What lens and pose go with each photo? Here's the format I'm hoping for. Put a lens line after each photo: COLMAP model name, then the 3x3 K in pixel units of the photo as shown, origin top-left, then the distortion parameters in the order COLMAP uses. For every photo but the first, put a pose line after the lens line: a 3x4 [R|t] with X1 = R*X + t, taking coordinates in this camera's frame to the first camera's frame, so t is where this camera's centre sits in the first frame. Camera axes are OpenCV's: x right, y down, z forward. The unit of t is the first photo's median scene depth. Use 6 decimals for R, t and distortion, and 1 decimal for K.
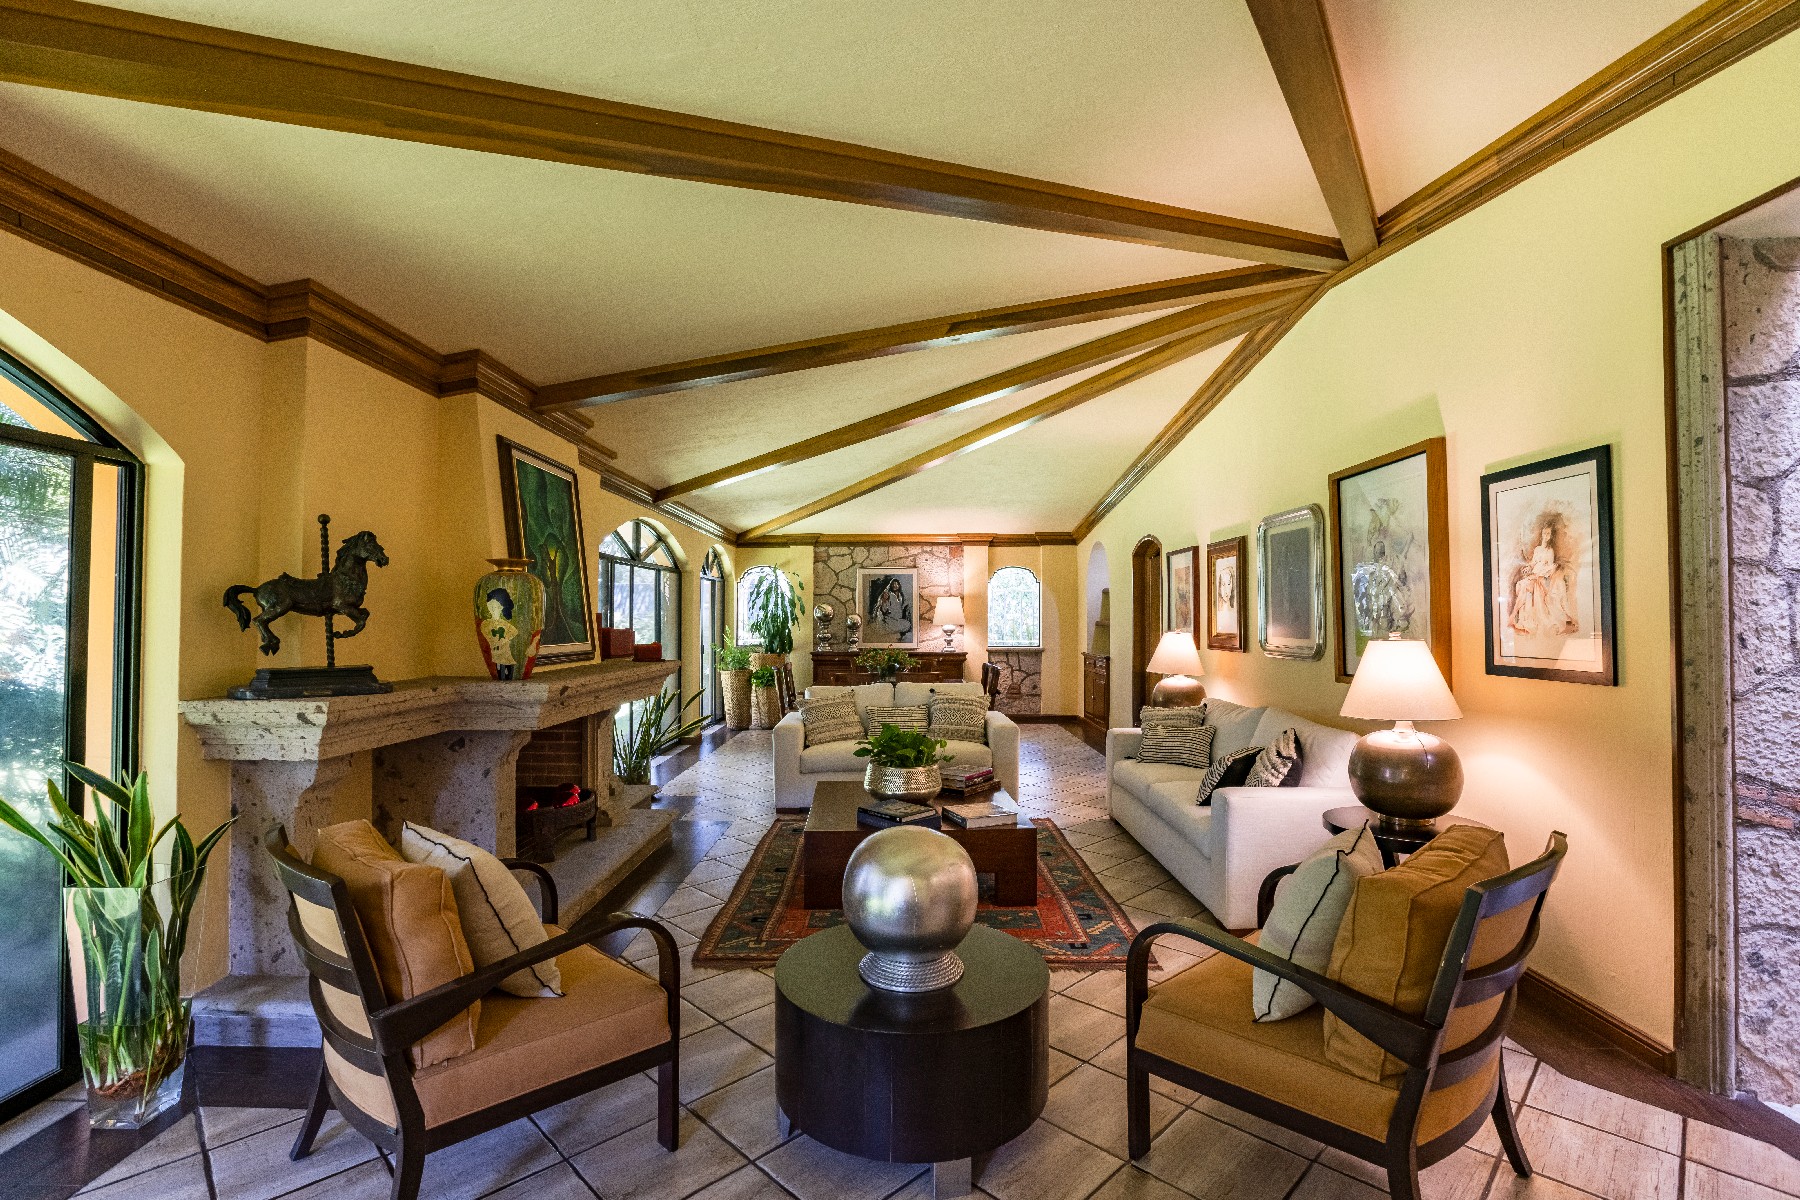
lens RADIAL K [[814.4, 0, 900.4], [0, 814.4, 598.7], [0, 0, 1]] dist [-0.029786, 0.001387]
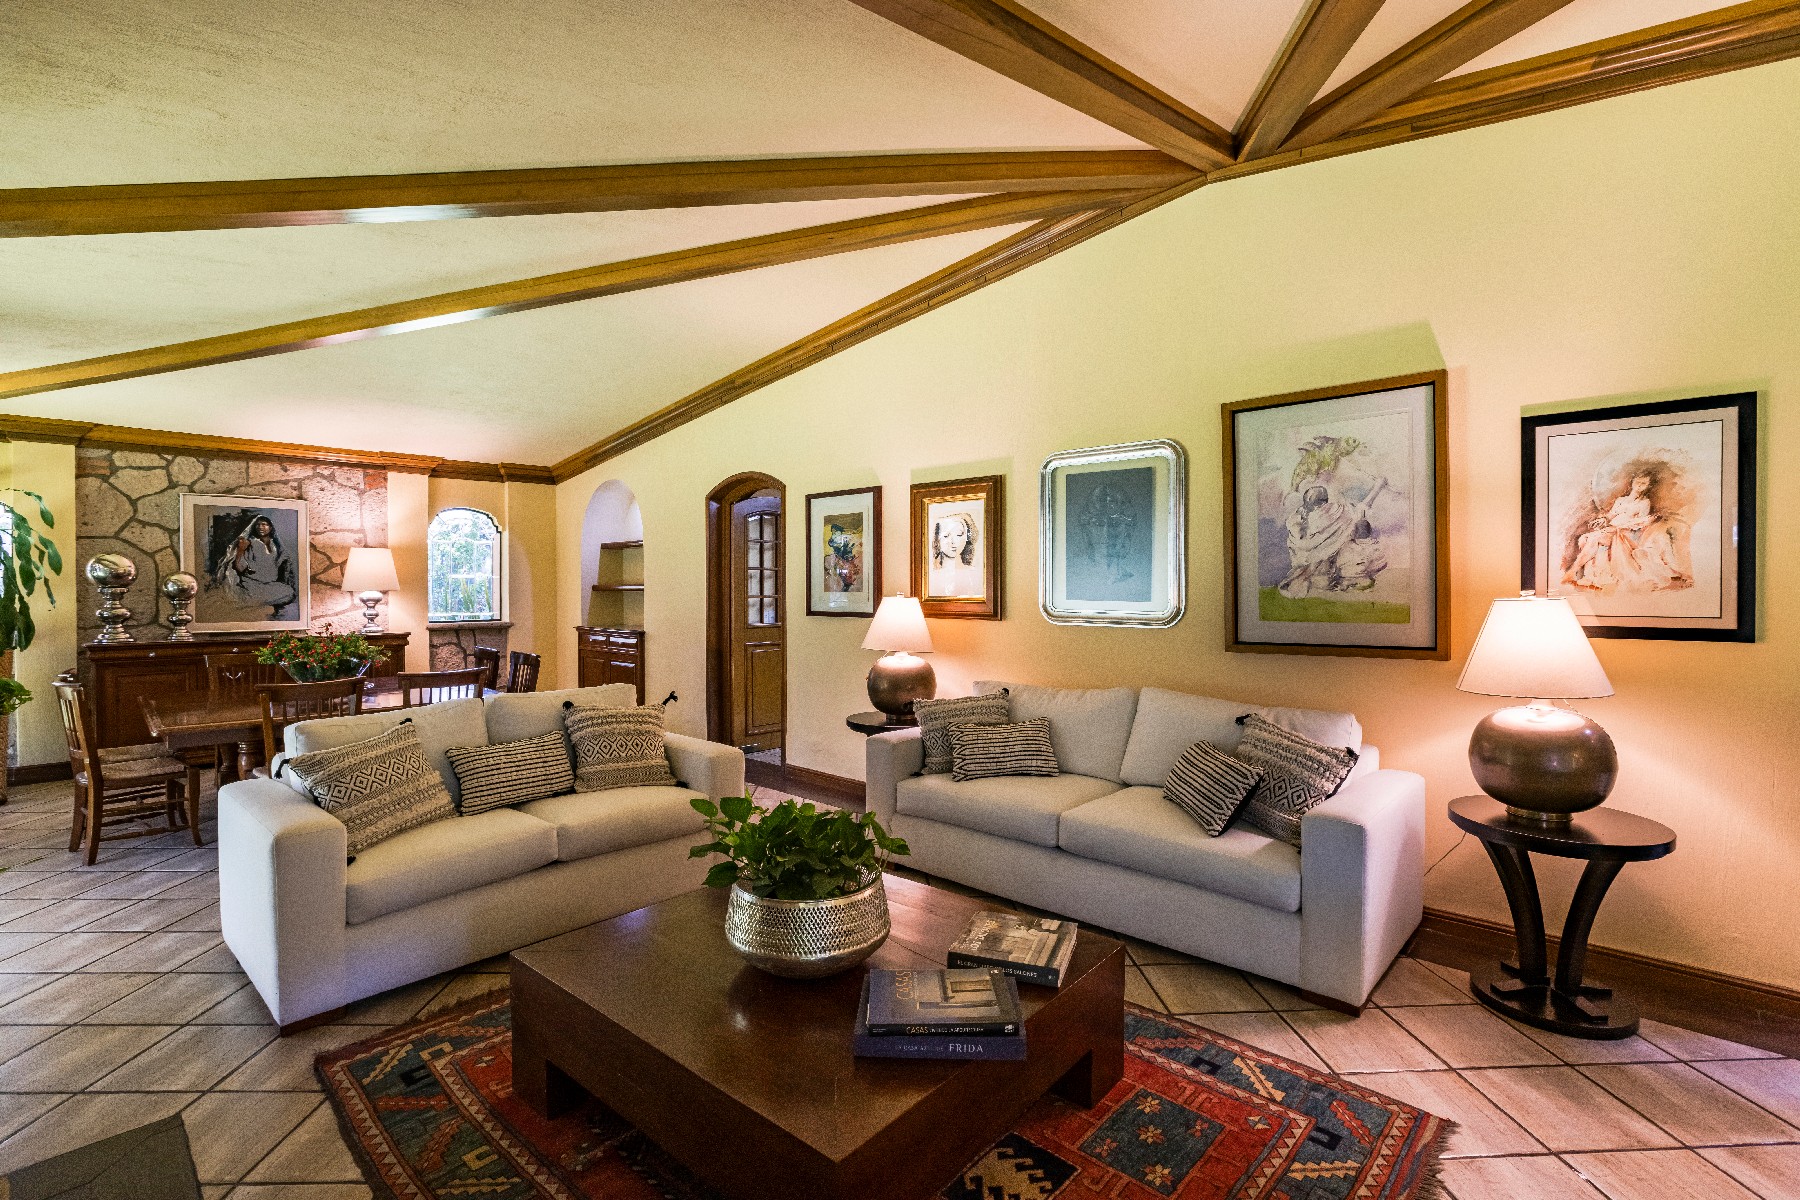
lens RADIAL K [[814.4, 0, 897.6], [0, 814.4, 601.8], [0, 0, 1]] dist [-0.029786, 0.001387]
pose [[0.684916, -0.014793, 0.728471, -0.119611], [-0.017264, 0.999184, 0.036522, 0.009880], [-0.728417, -0.037591, 0.684102, 0.255791]]
